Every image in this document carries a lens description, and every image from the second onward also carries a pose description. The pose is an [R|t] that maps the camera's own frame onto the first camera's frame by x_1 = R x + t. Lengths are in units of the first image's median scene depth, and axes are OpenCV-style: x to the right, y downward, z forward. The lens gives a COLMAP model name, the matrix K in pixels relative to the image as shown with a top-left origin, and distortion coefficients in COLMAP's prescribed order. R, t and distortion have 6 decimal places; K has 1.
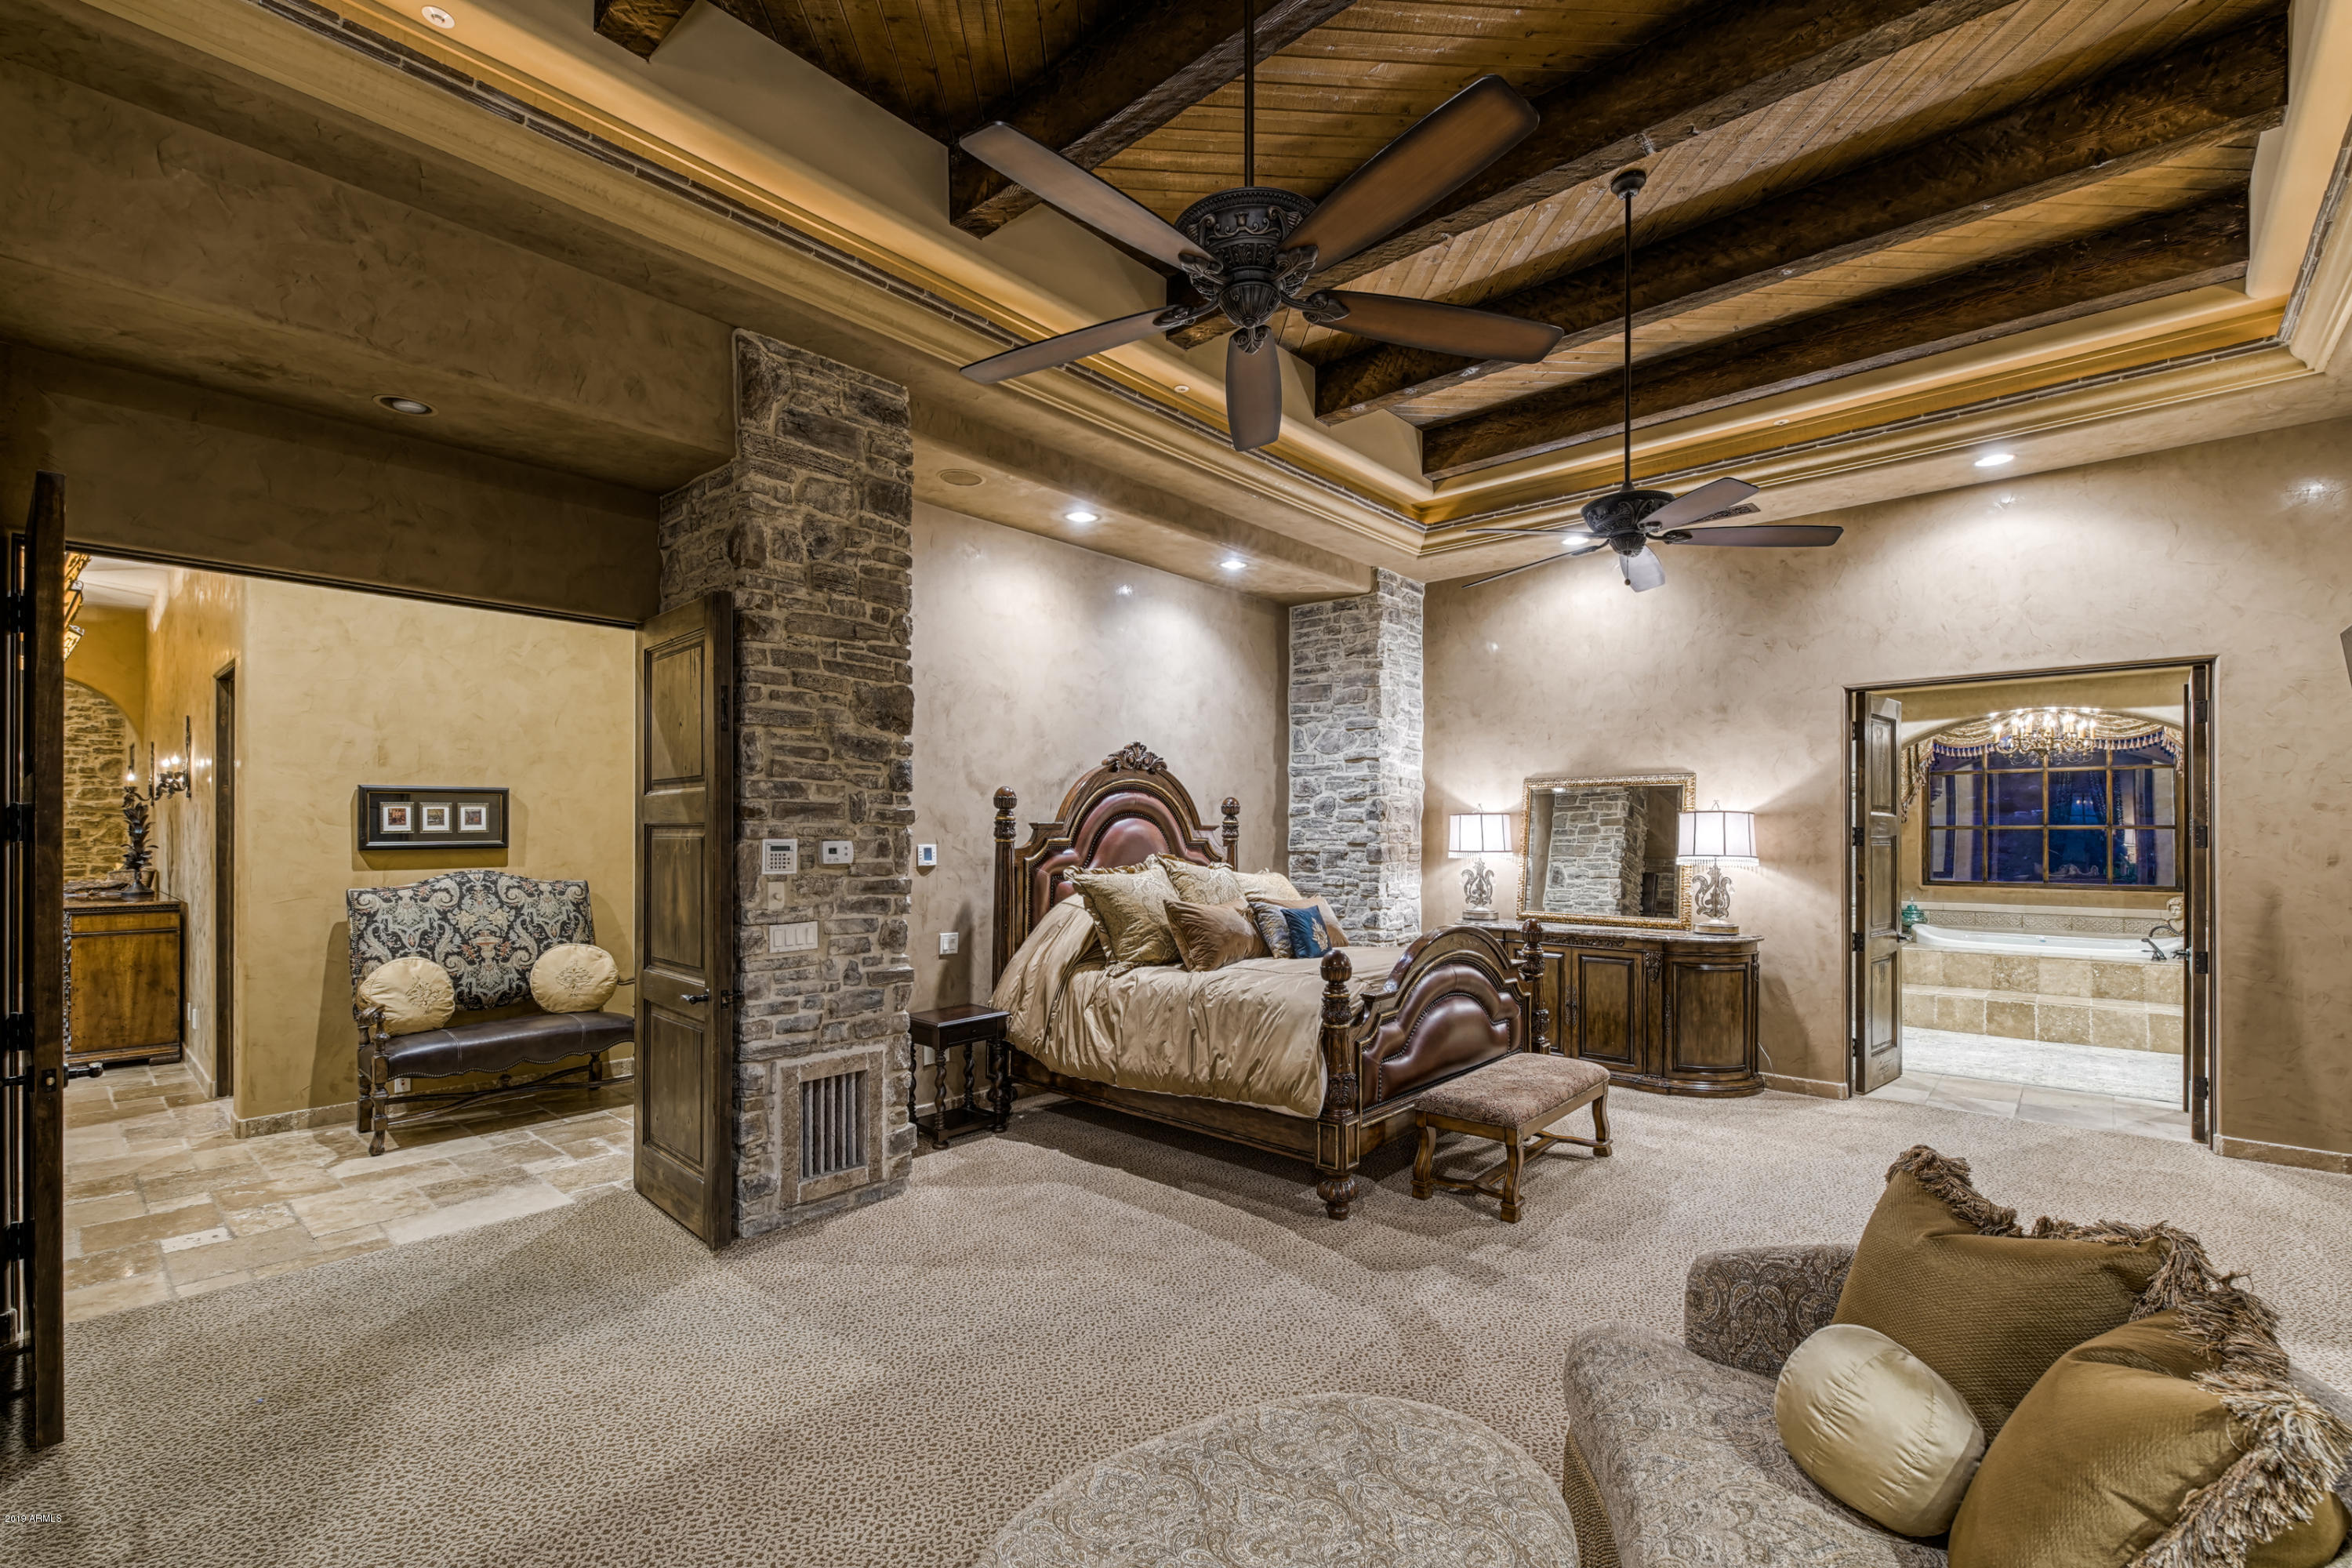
lens RADIAL K [[1016.3, 0, 1165.7], [0, 1016.3, 829.7], [0, 0, 1]] dist [0.005102, -0.002675]
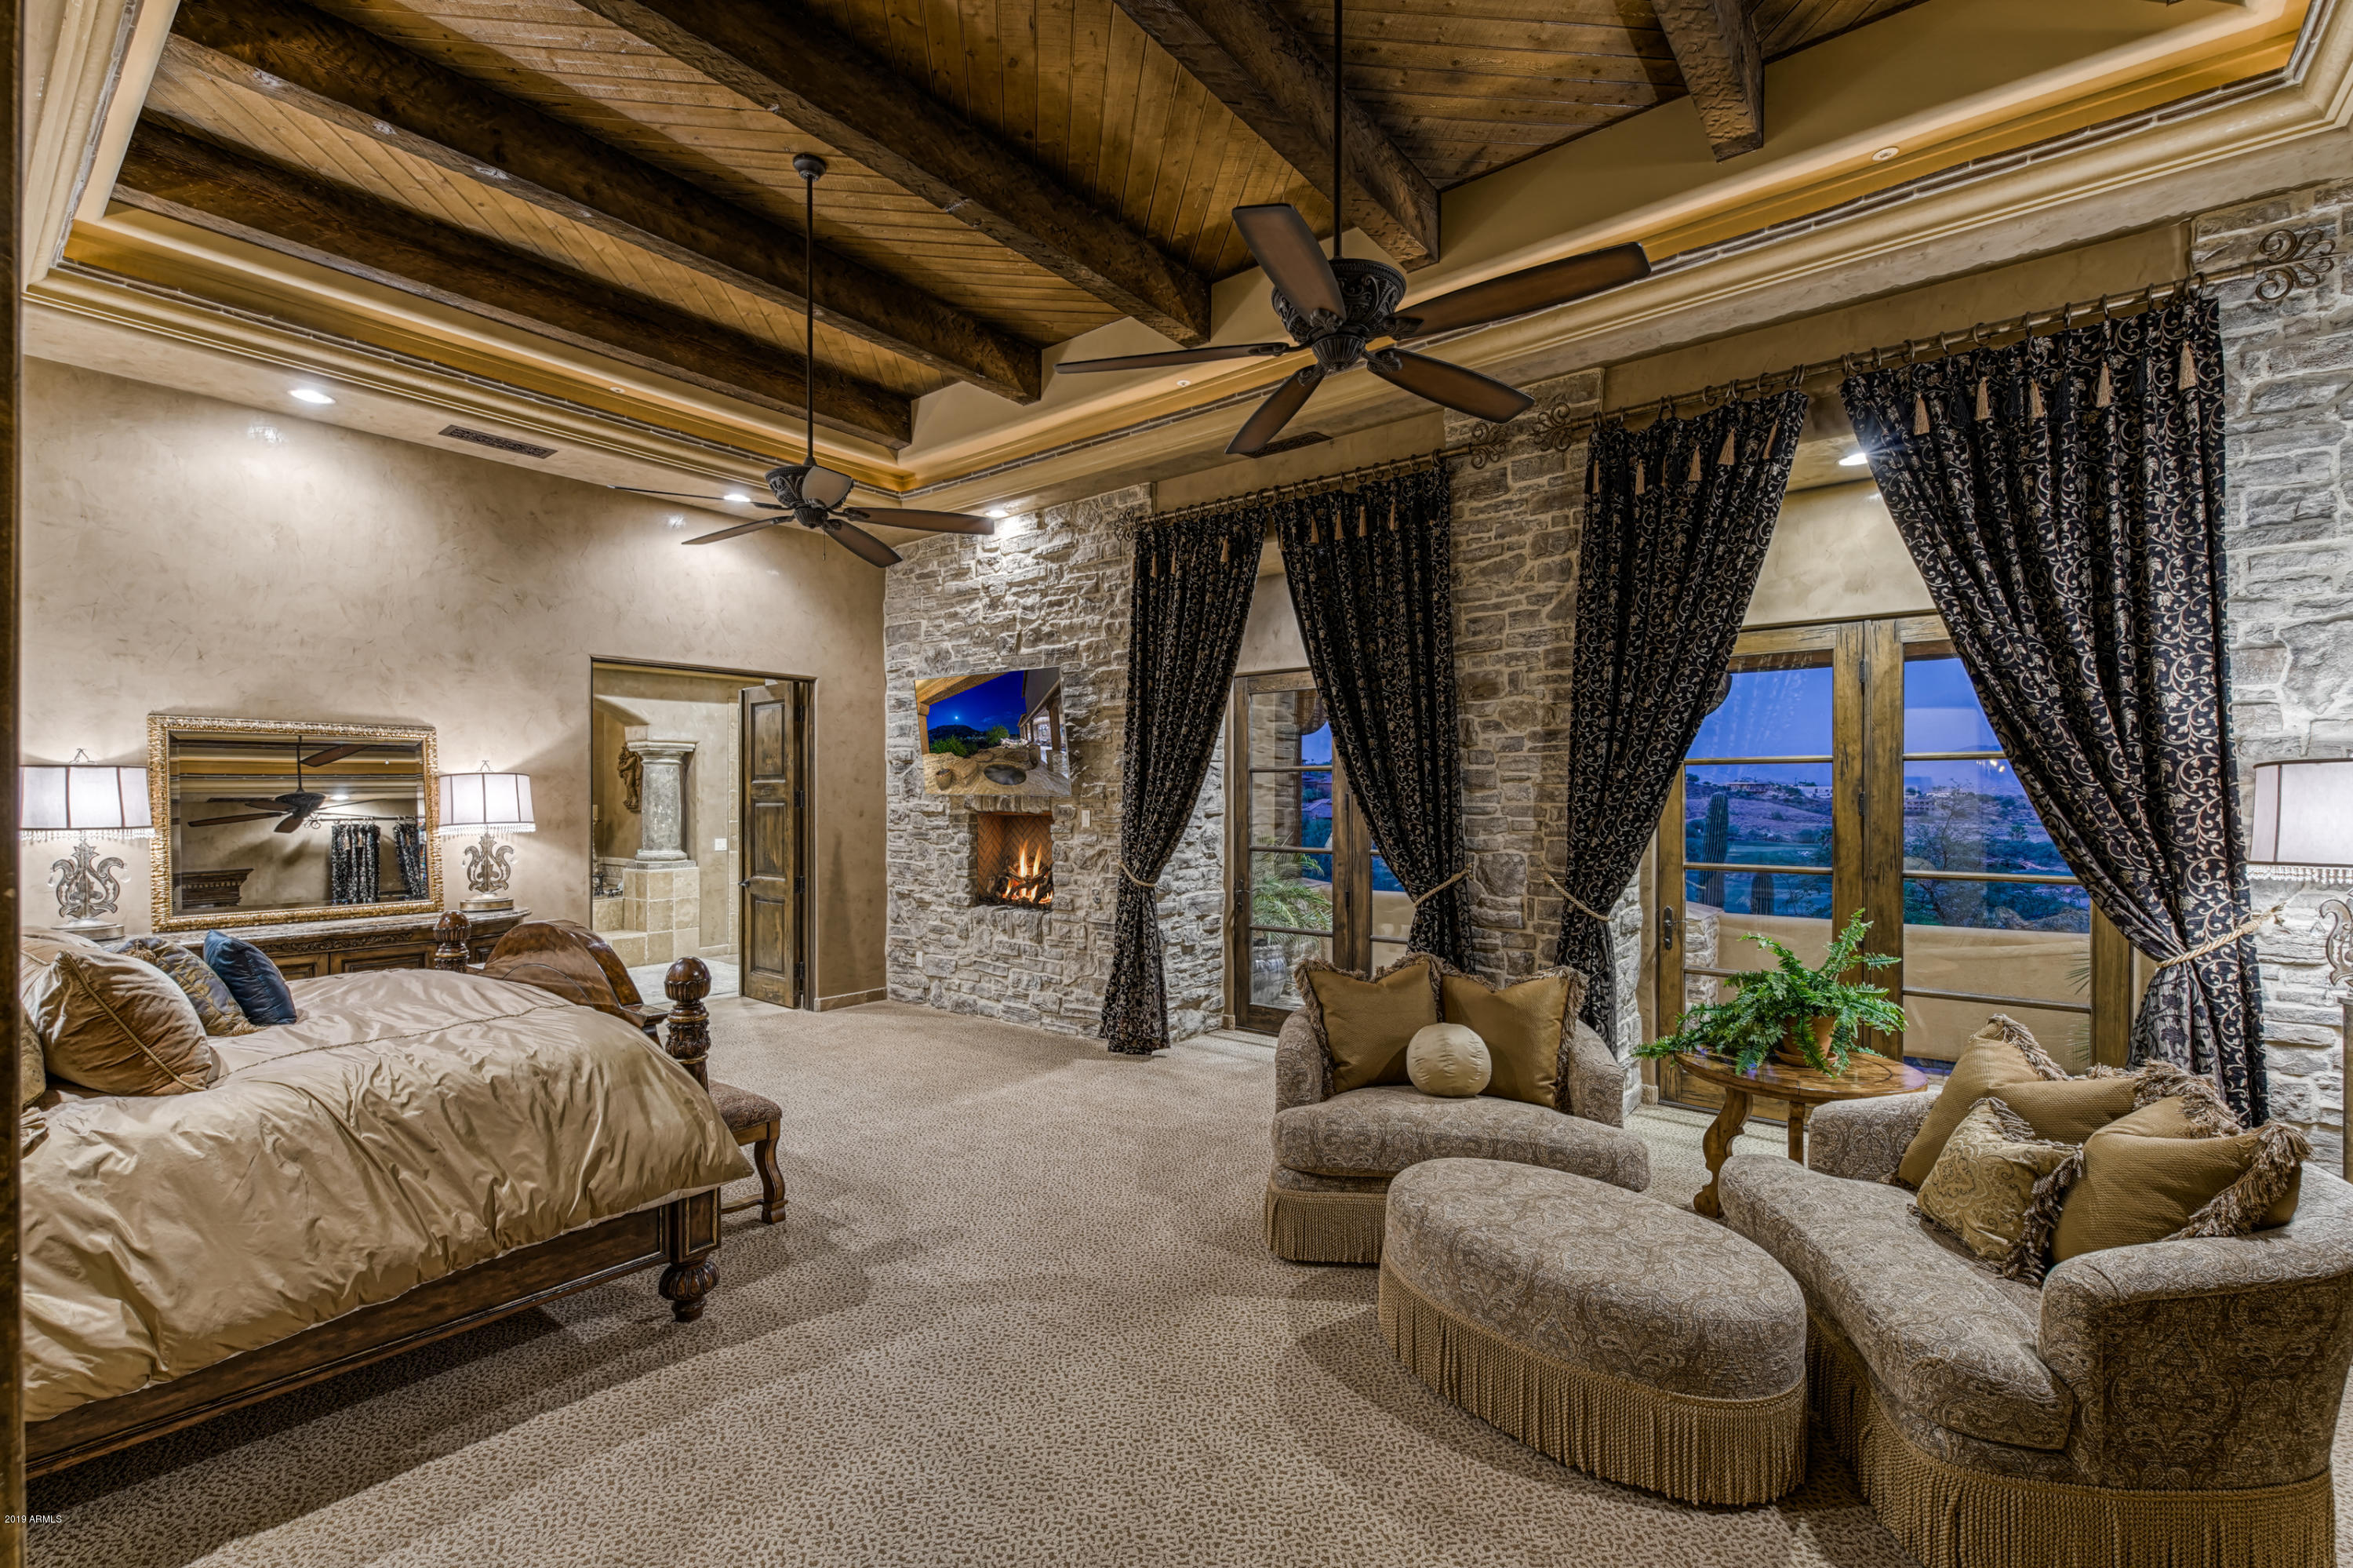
lens RADIAL K [[1016.8, 0, 1175.2], [0, 1016.8, 796.5], [0, 0, 1]] dist [0.005102, -0.002675]
pose [[-0.069647, 0.000449, 0.997572, -0.516099], [-0.001632, 0.999999, -0.000564, 0.002709], [-0.997570, -0.001667, -0.069646, 0.607175]]
